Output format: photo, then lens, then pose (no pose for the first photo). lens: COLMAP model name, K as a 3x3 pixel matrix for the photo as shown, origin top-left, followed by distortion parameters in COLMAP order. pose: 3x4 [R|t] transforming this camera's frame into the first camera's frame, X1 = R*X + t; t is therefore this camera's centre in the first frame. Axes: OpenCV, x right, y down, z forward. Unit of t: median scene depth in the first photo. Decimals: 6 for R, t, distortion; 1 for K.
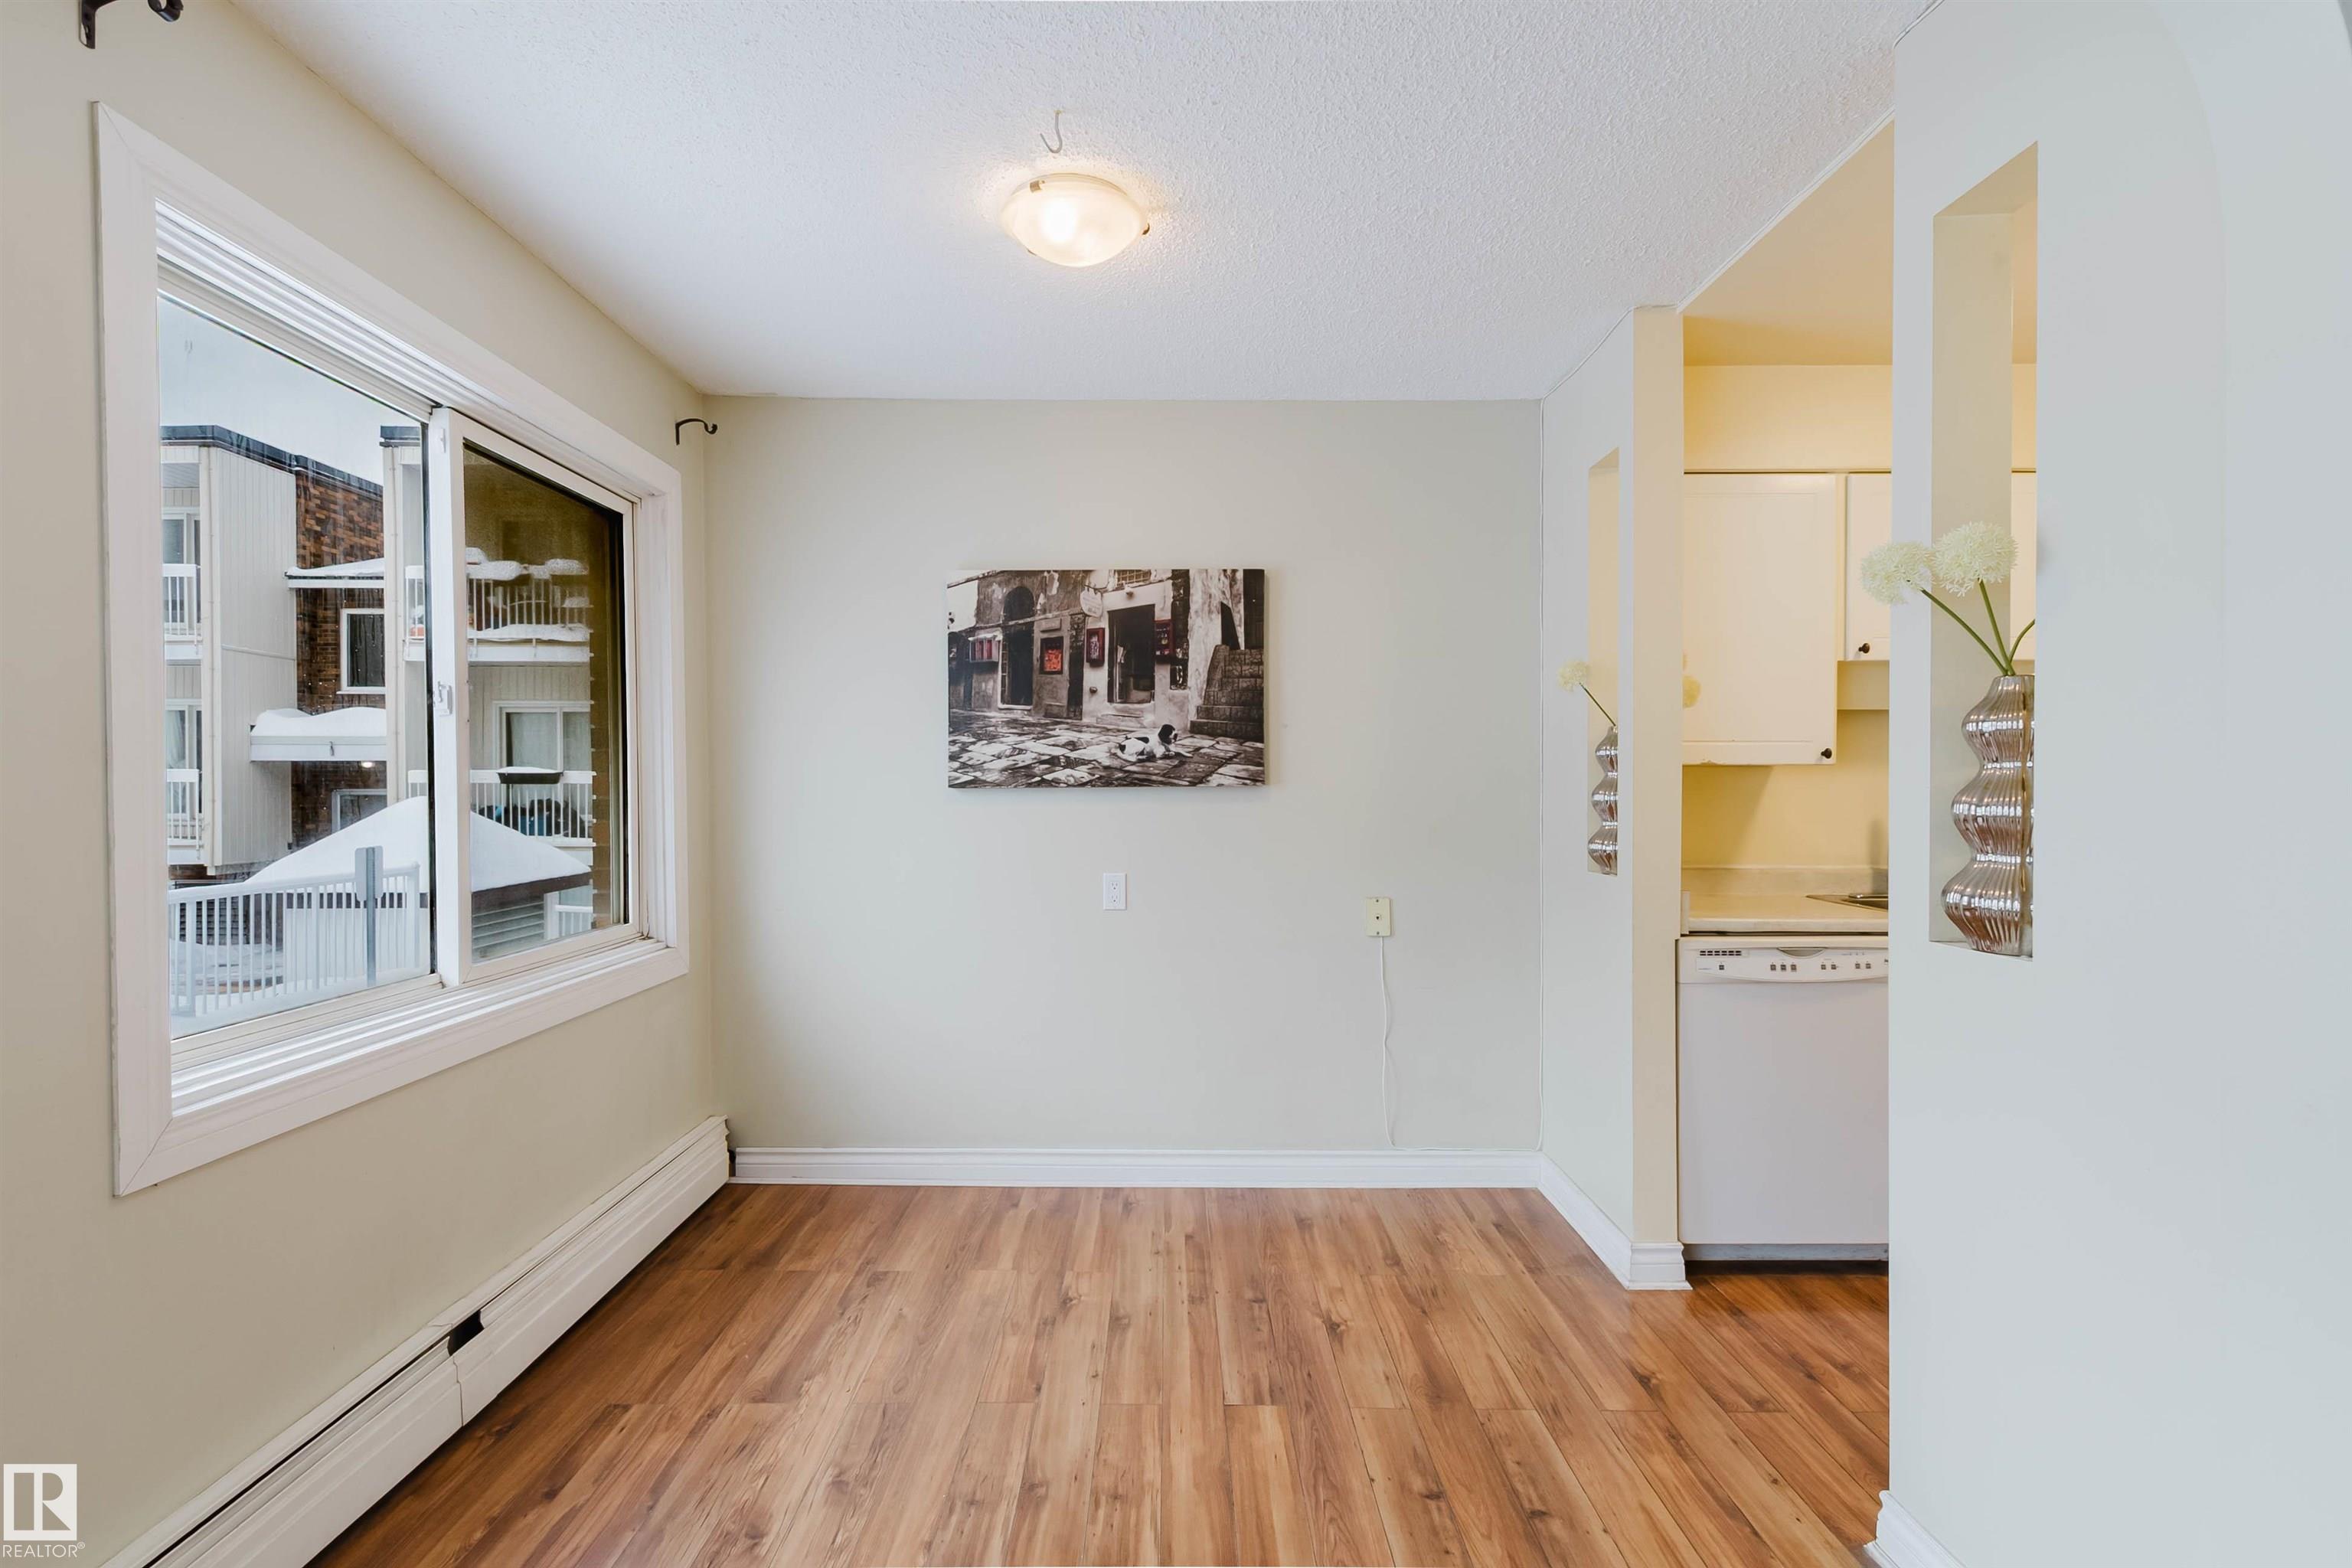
lens RADIAL K [[1090.3, 0, 1179.7], [0, 1090.3, 796.6], [0, 0, 1]] dist [0.001975, 0.000584]
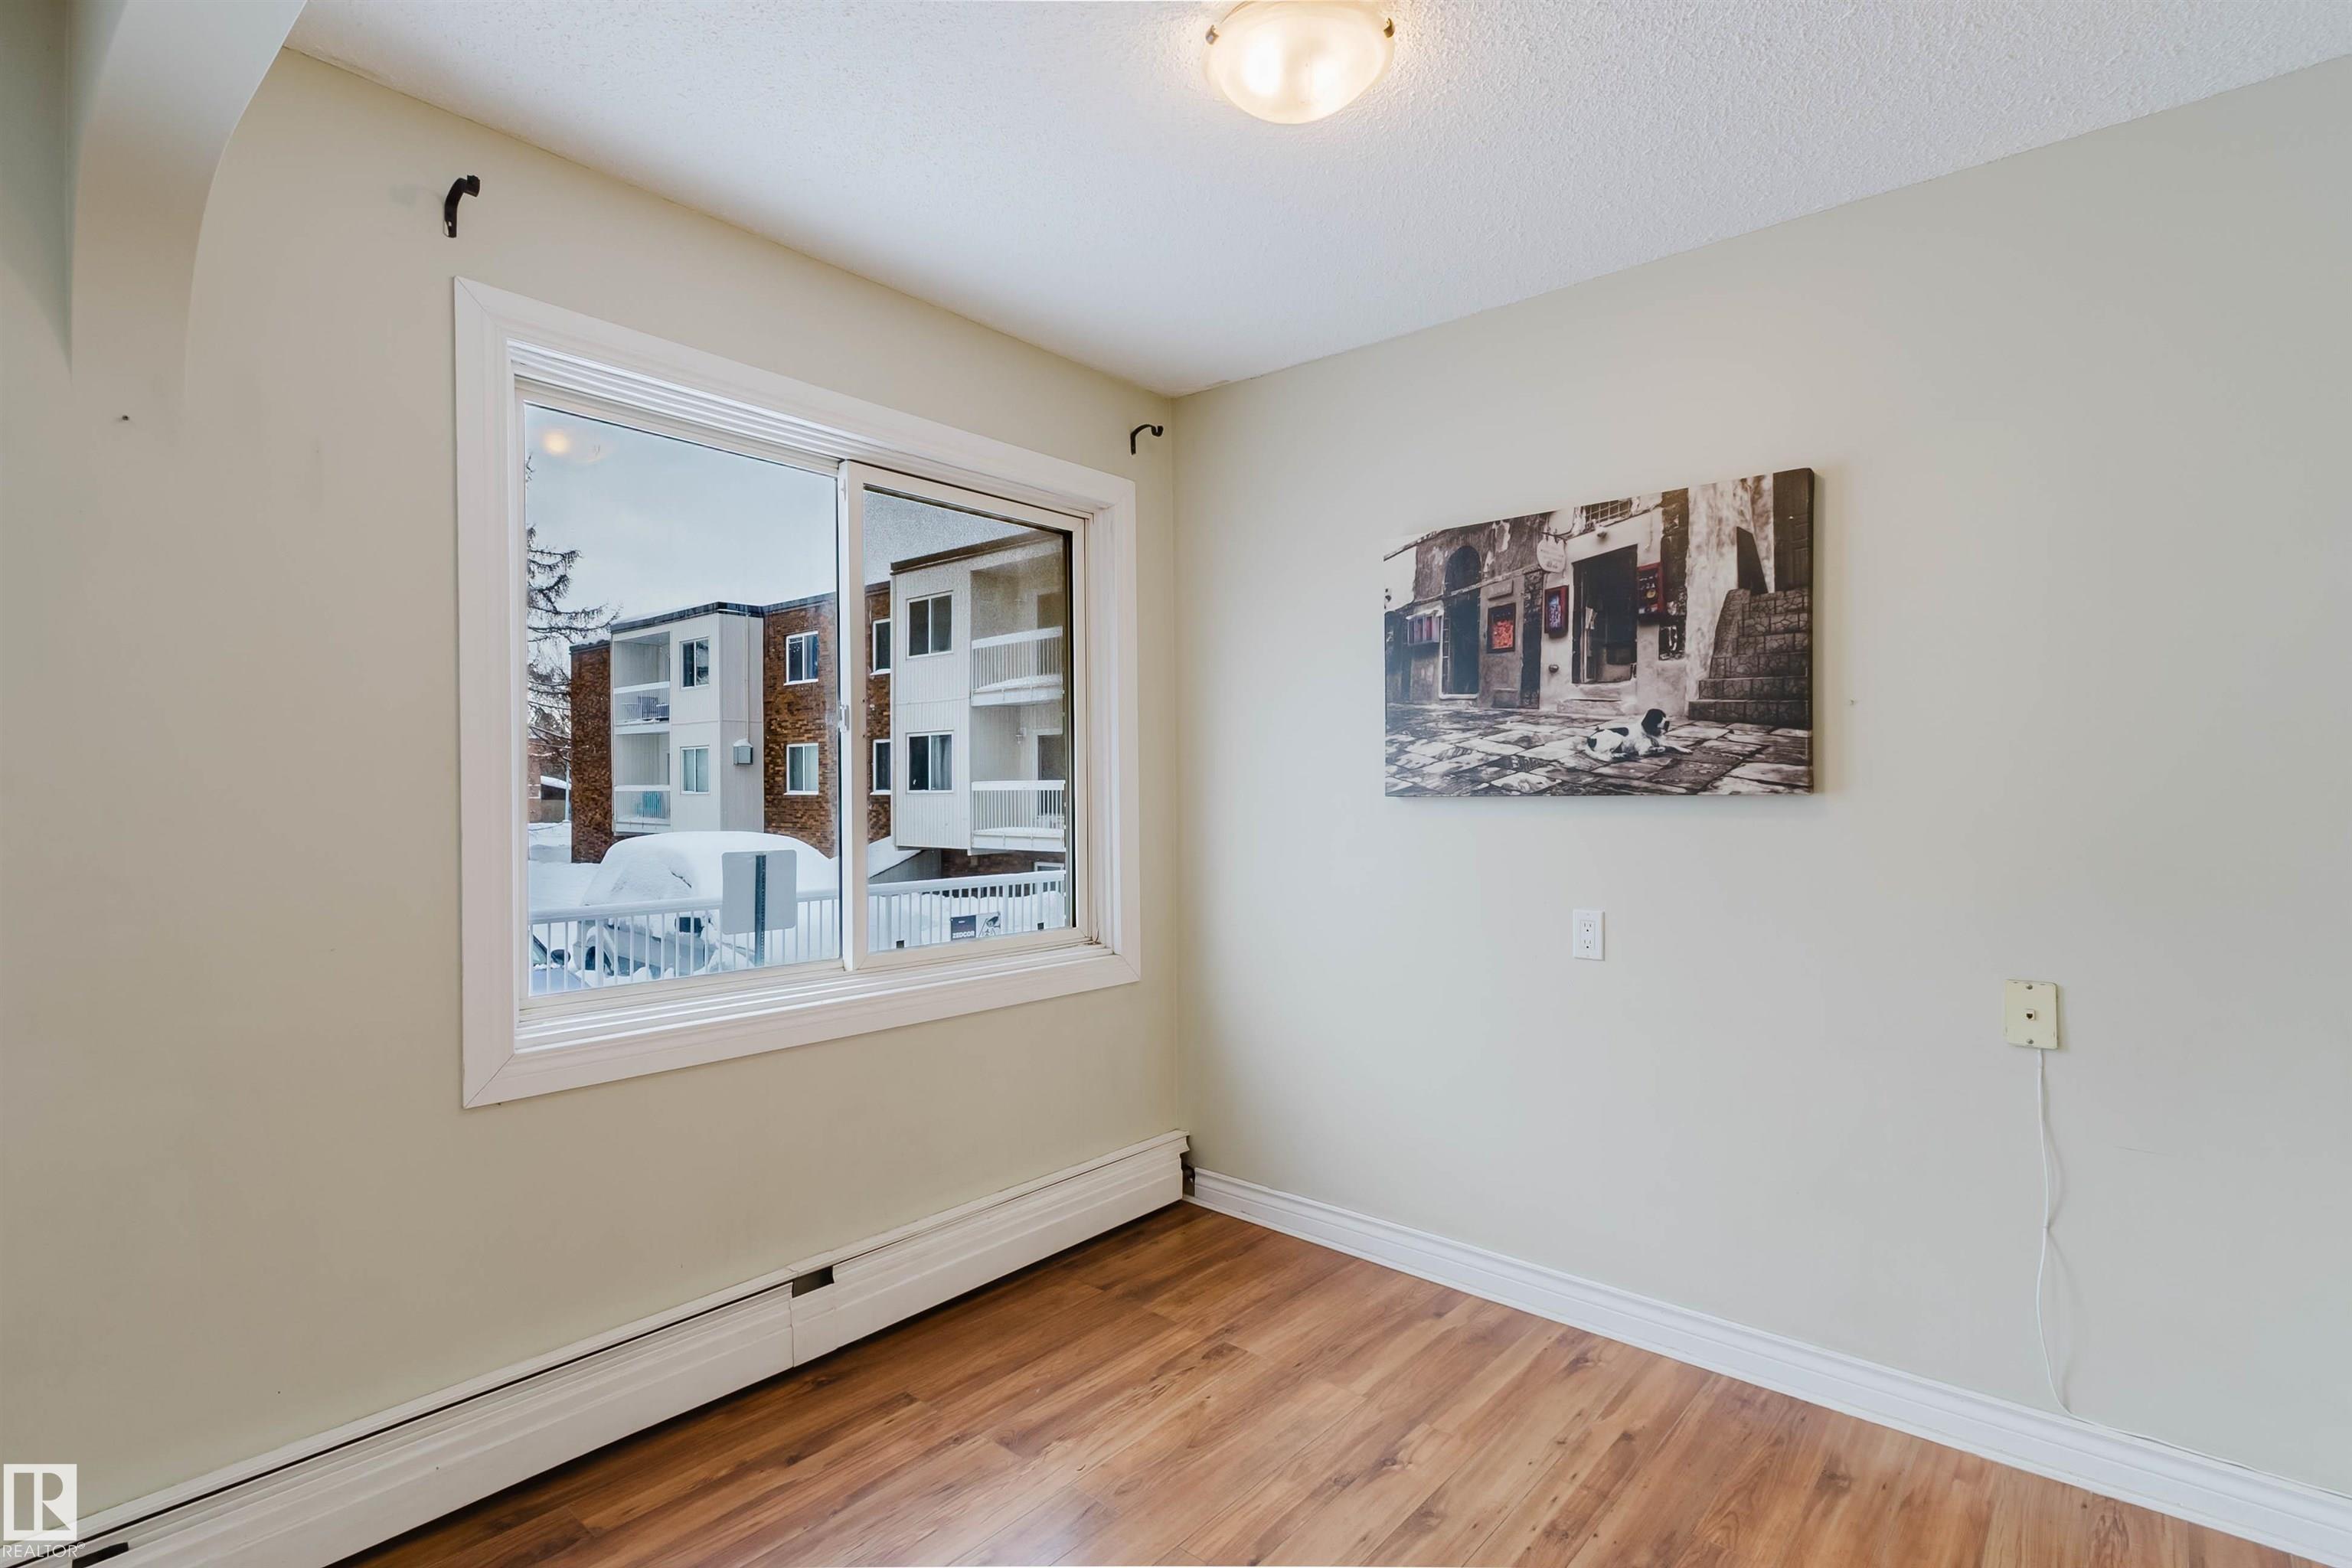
lens RADIAL K [[1128.9, 0, 1177.9], [0, 1128.9, 795.8], [0, 0, 1]] dist [0.003419, 0.000403]
pose [[0.752172, 0.002293, -0.658963, 0.244360], [-0.006540, 0.999971, -0.003985, -0.003854], [0.658934, 0.007307, 0.752165, 0.233539]]
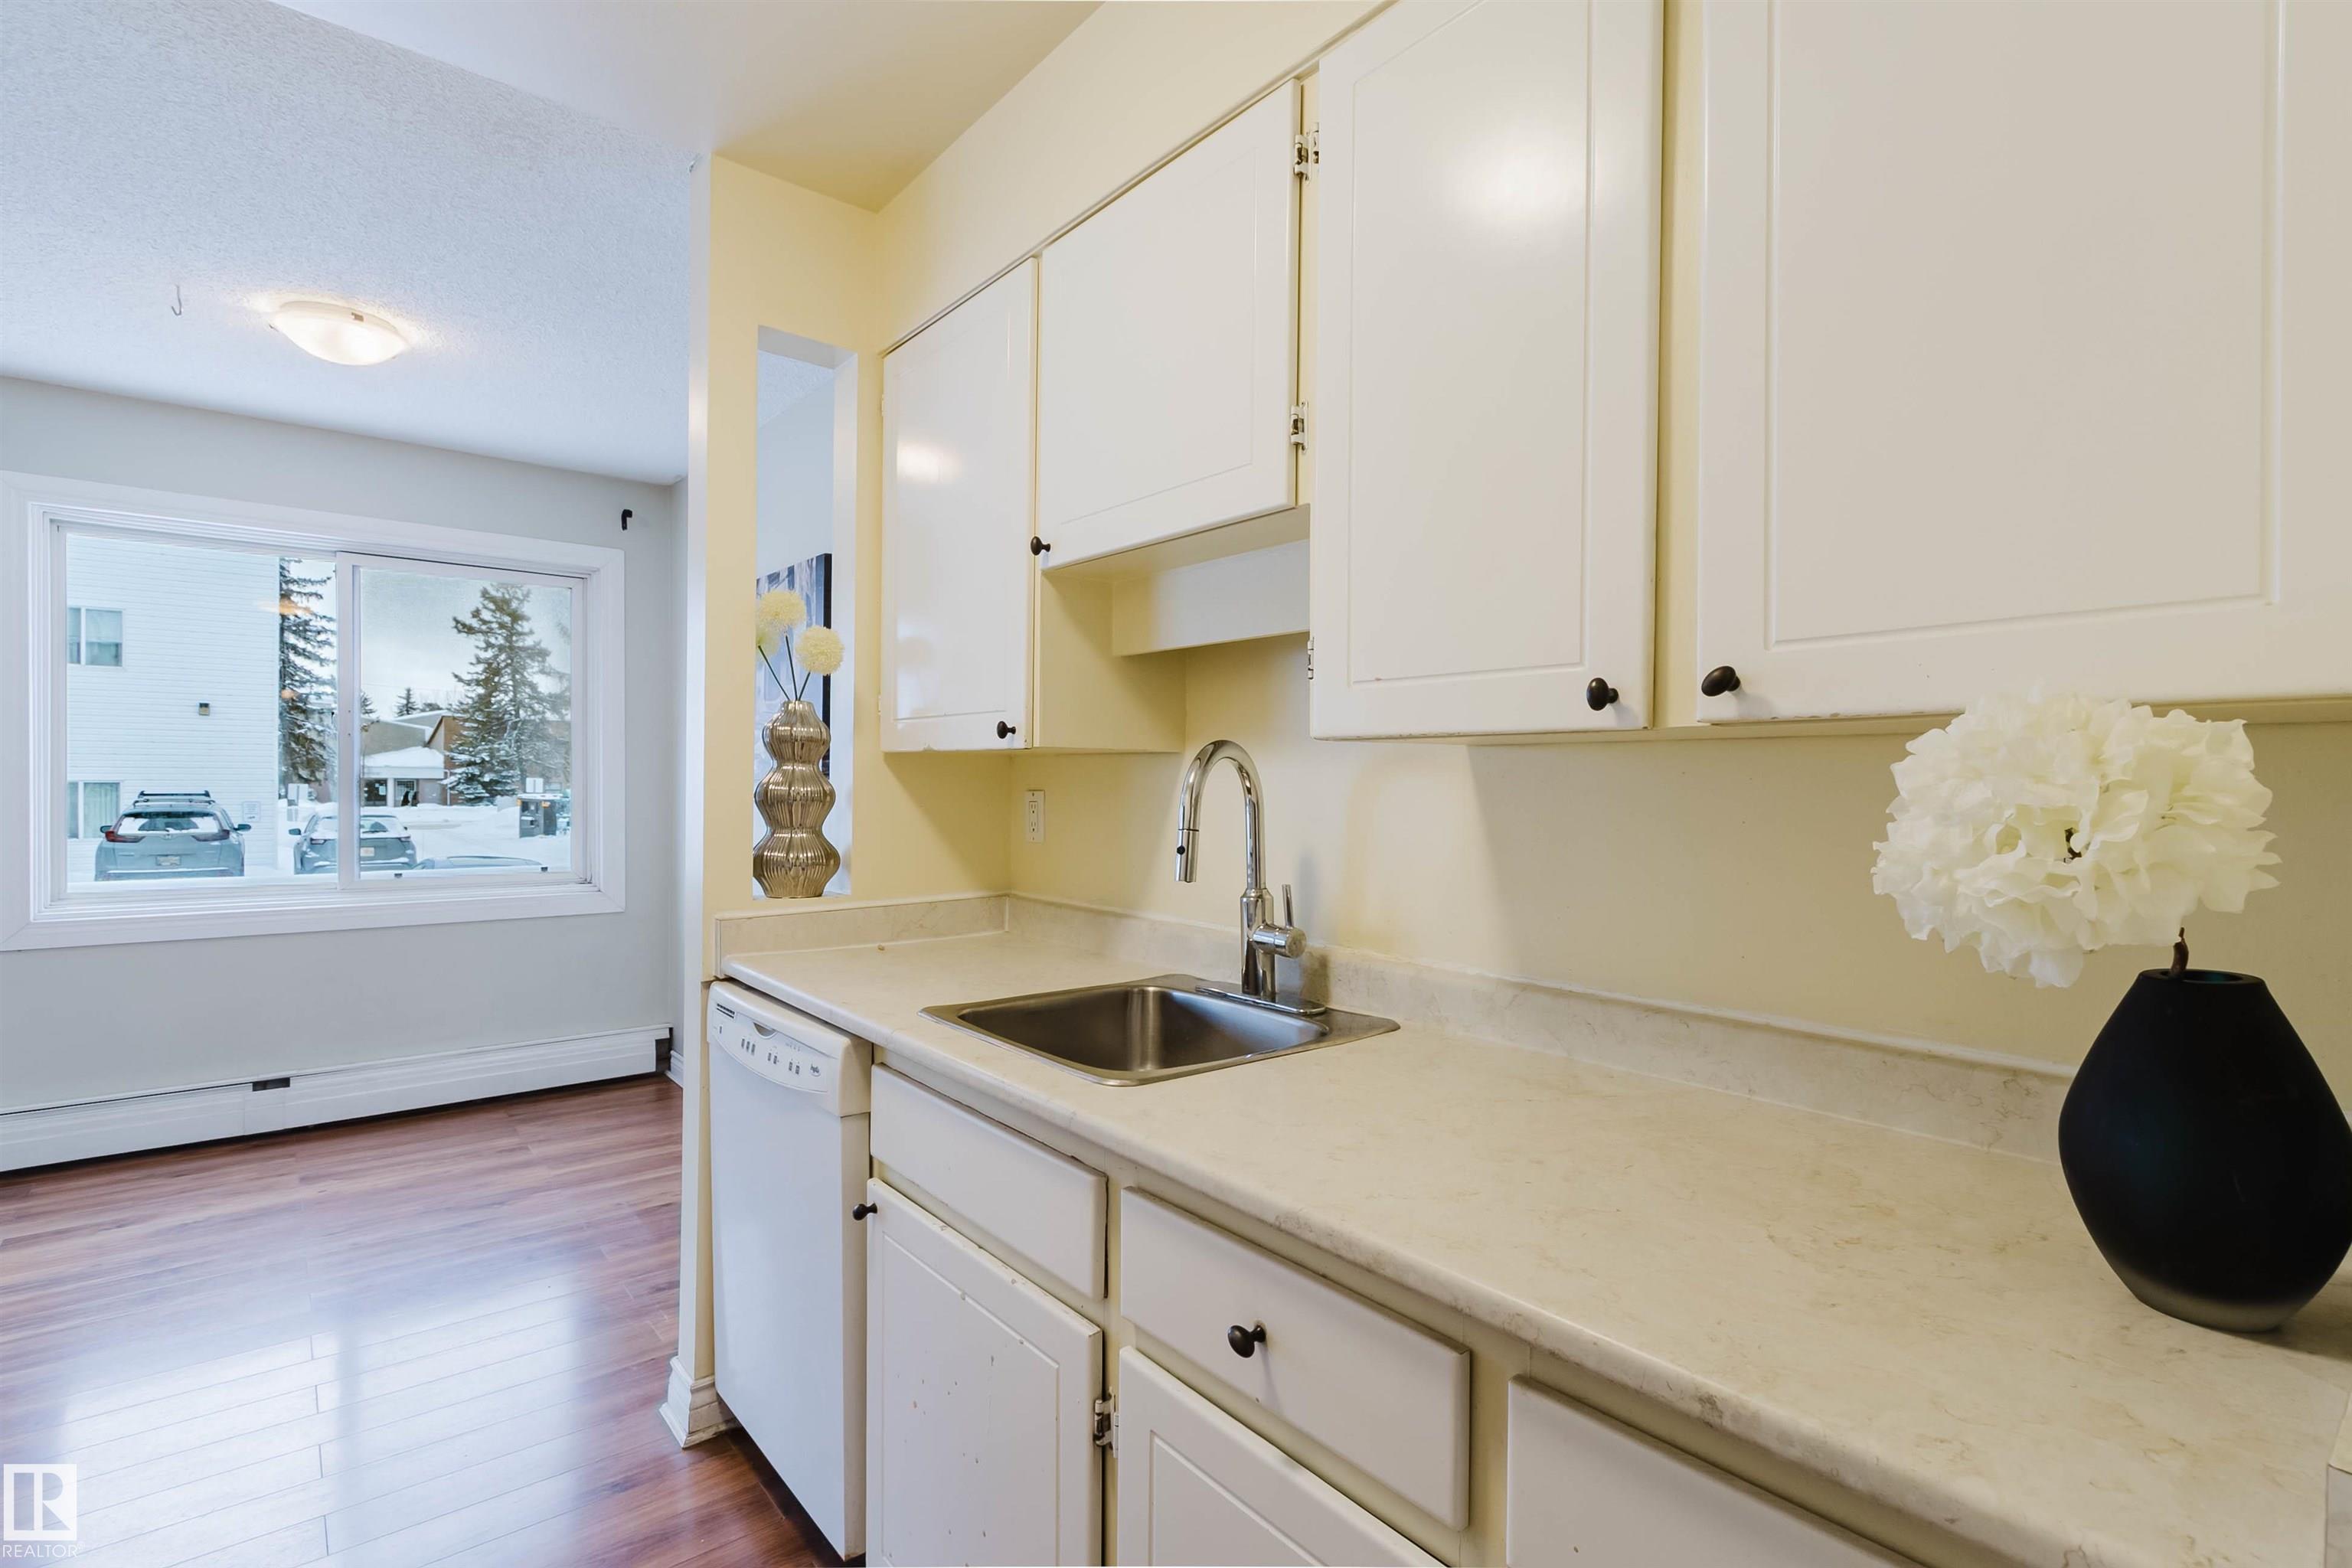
lens RADIAL K [[1090.3, 0, 1179.7], [0, 1090.3, 796.6], [0, 0, 1]] dist [0.001975, 0.000584]
pose [[0.628317, 0.015140, -0.777810, 1.013940], [-0.018682, 0.999816, 0.004370, -0.003668], [0.777733, 0.011785, 0.628484, 0.645577]]
